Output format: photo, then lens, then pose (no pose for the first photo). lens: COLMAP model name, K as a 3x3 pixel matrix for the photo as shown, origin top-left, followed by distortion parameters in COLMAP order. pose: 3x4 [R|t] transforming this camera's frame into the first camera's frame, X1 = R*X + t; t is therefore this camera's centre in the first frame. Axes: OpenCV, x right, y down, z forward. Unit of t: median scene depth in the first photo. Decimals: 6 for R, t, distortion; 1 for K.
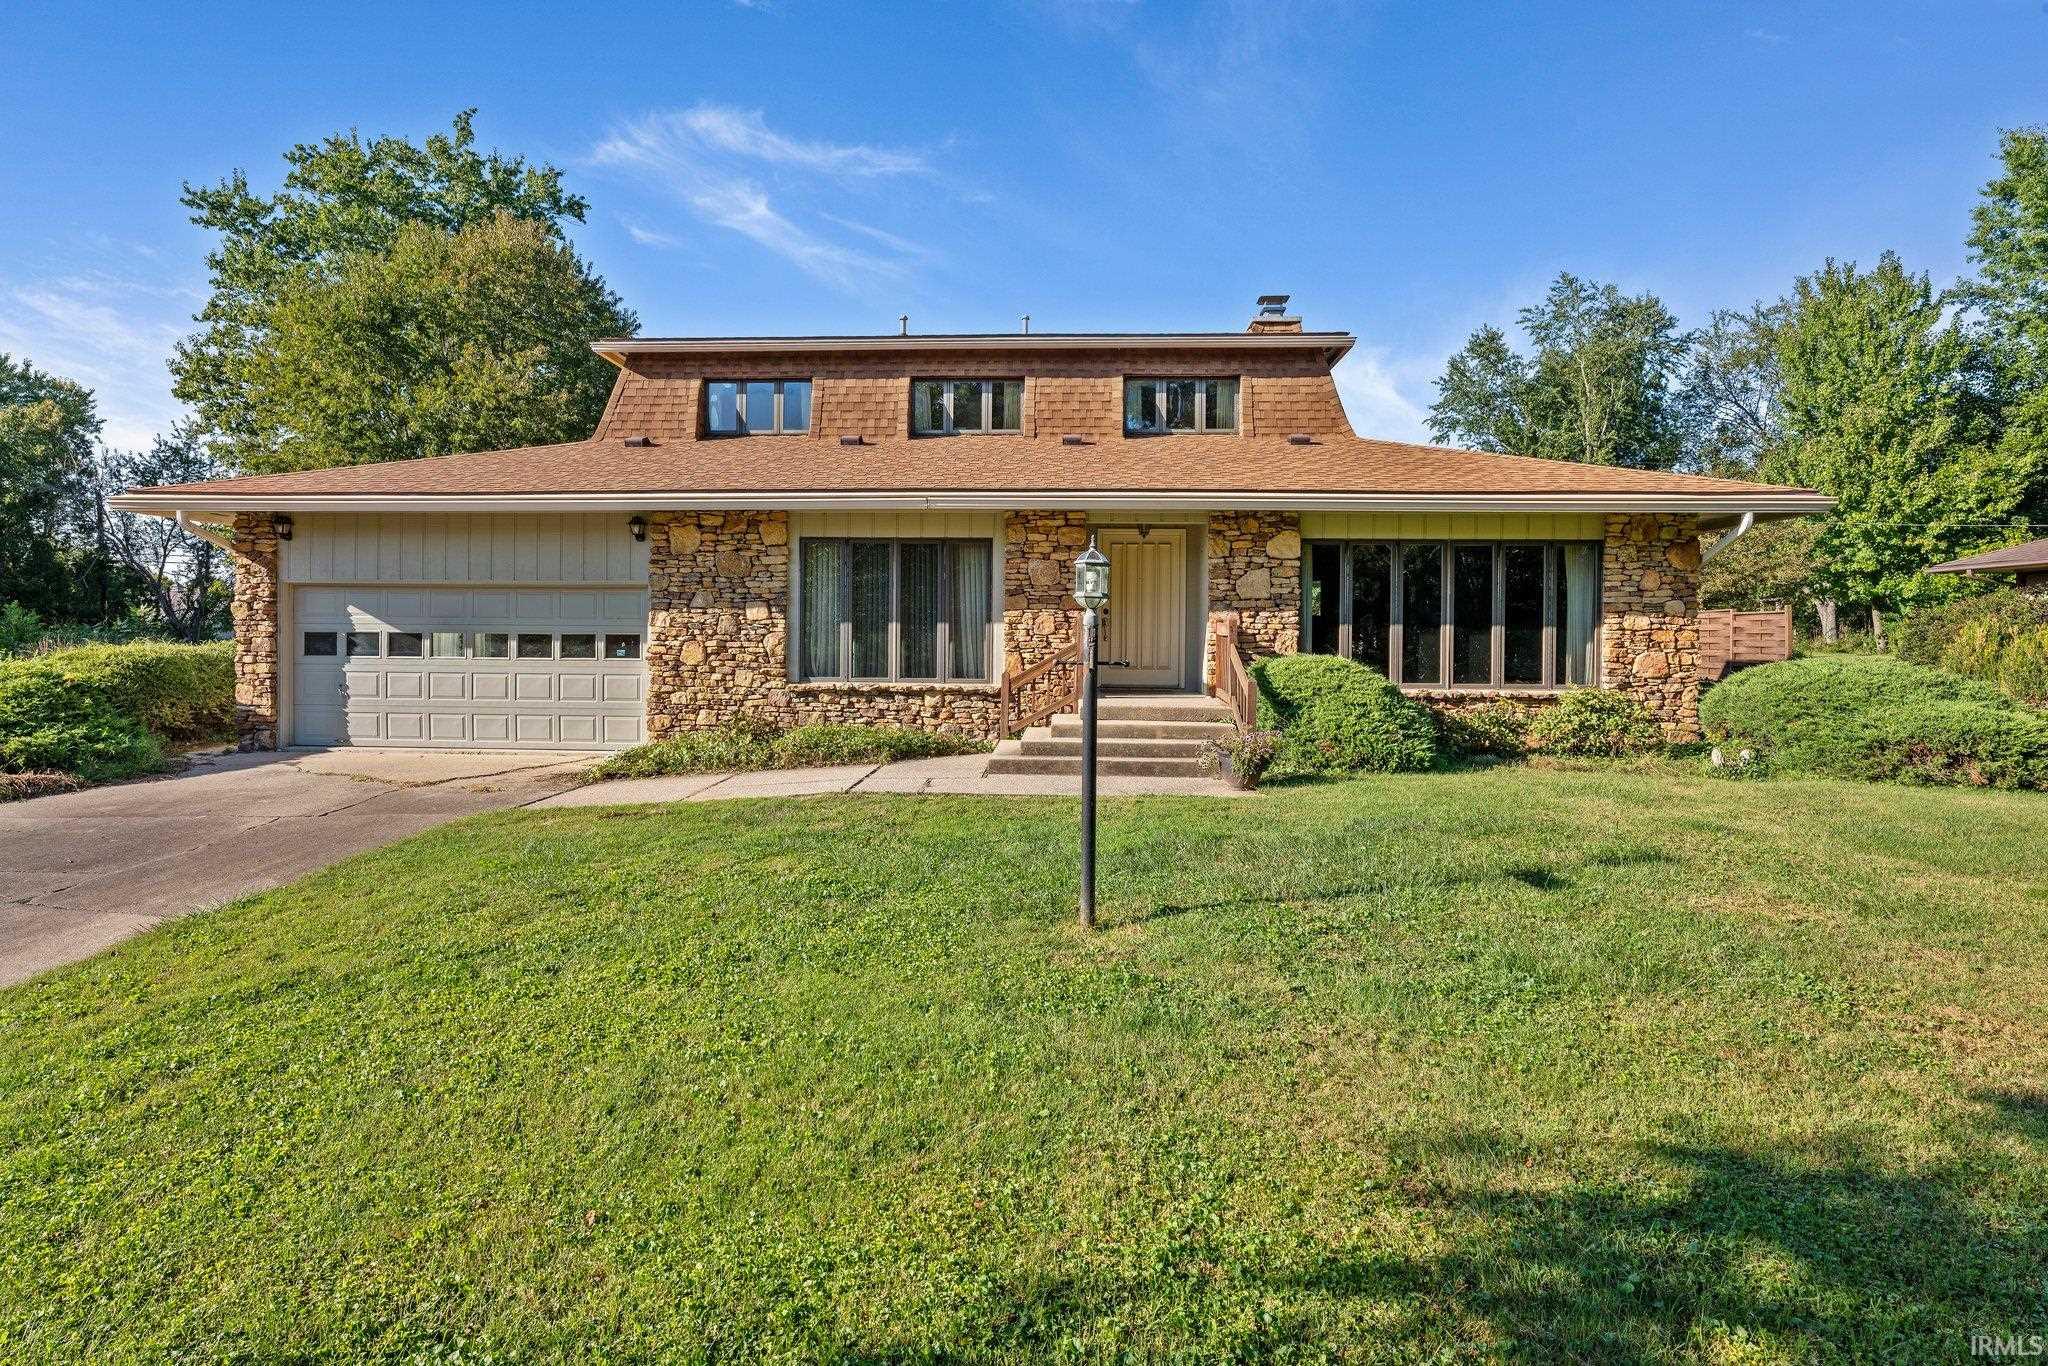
lens RADIAL K [[1084.3, 0, 1008.4], [0, 1084.3, 653.0], [0, 0, 1]] dist [-0.016529, 0.006457]
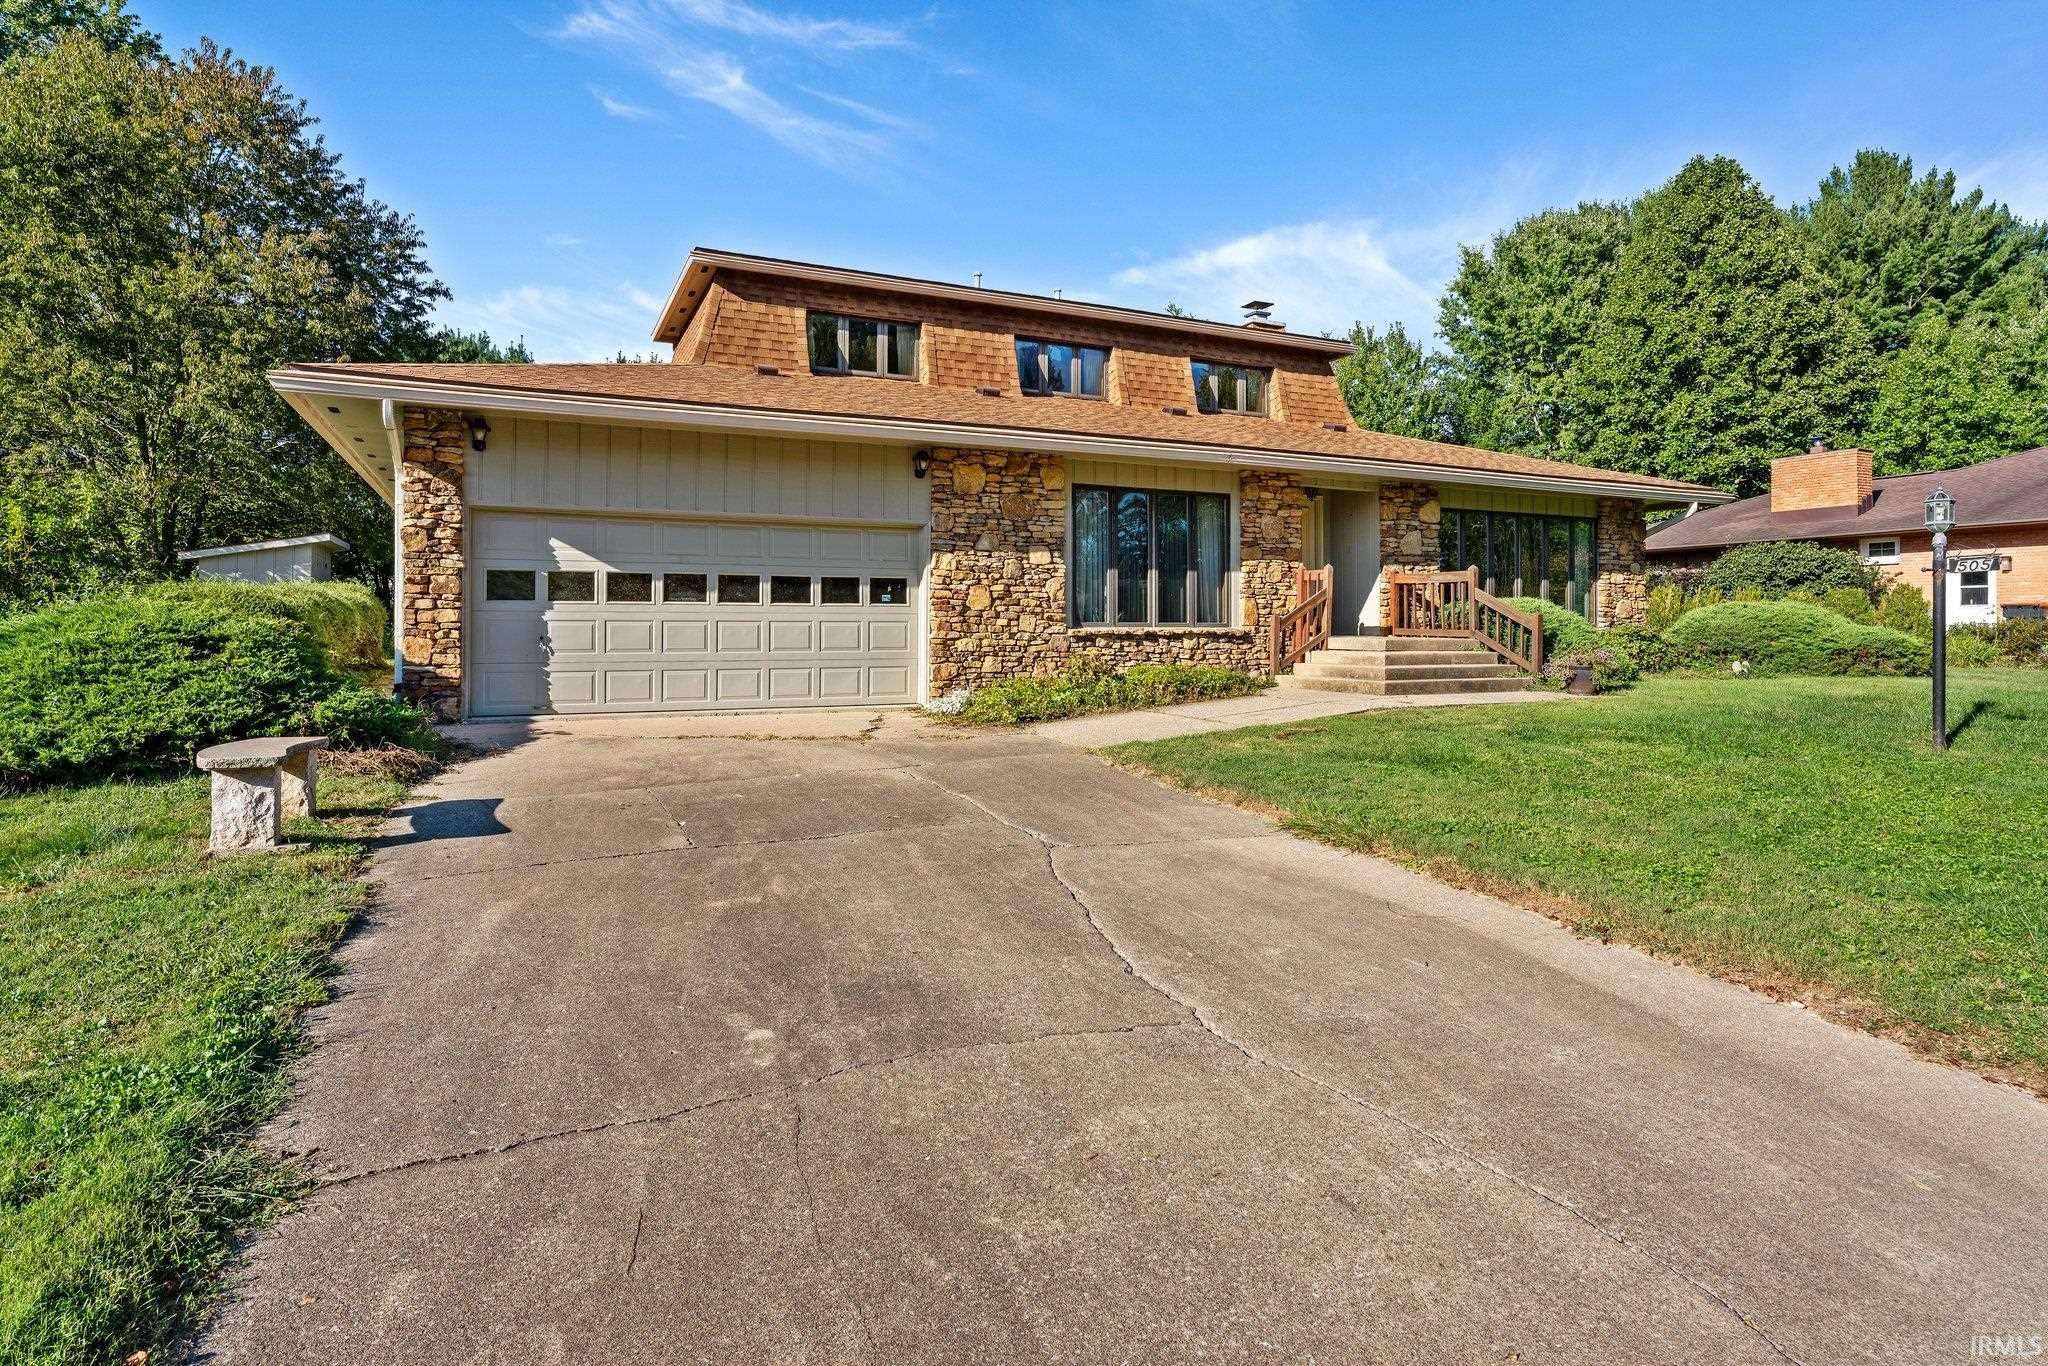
lens RADIAL K [[1084.3, 0, 994.7], [0, 1084.3, 631.5], [0, 0, 1]] dist [-0.016529, 0.006457]
pose [[0.882004, -0.008404, 0.471167, -0.732558], [0.012486, 0.999907, -0.005539, 0.035411], [-0.471077, 0.010768, 0.882027, 0.147721]]
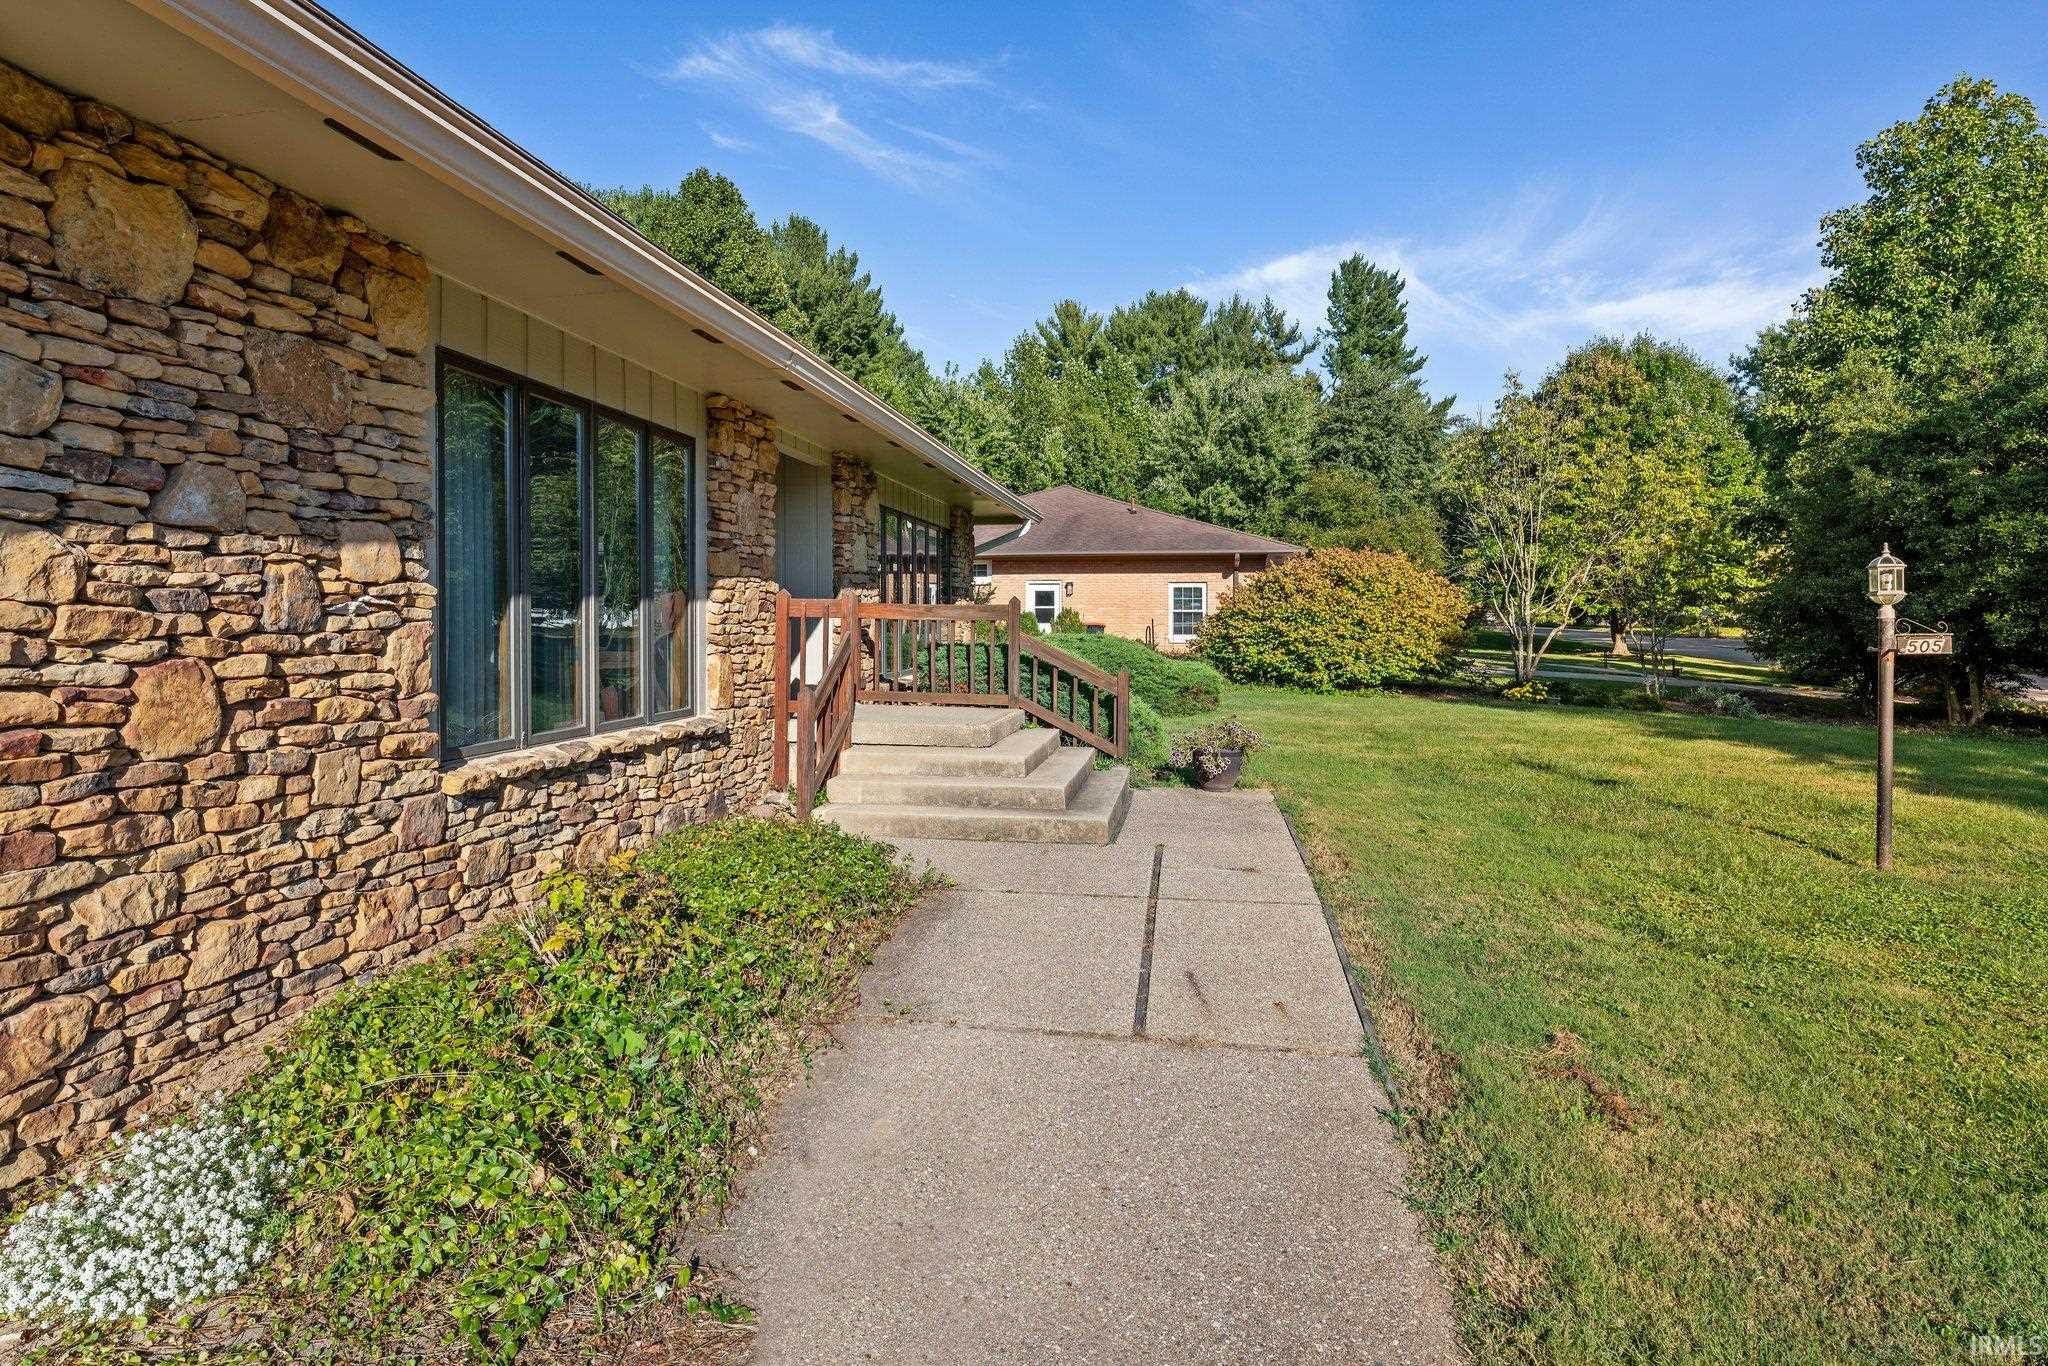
lens RADIAL K [[1084.3, 0, 998.7], [0, 1084.3, 629.3], [0, 0, 1]] dist [-0.016529, 0.006457]
pose [[0.117962, -0.017386, 0.992866, -0.513578], [0.014312, 0.999773, 0.015806, -0.019445], [-0.992915, 0.012346, 0.118184, 0.784952]]
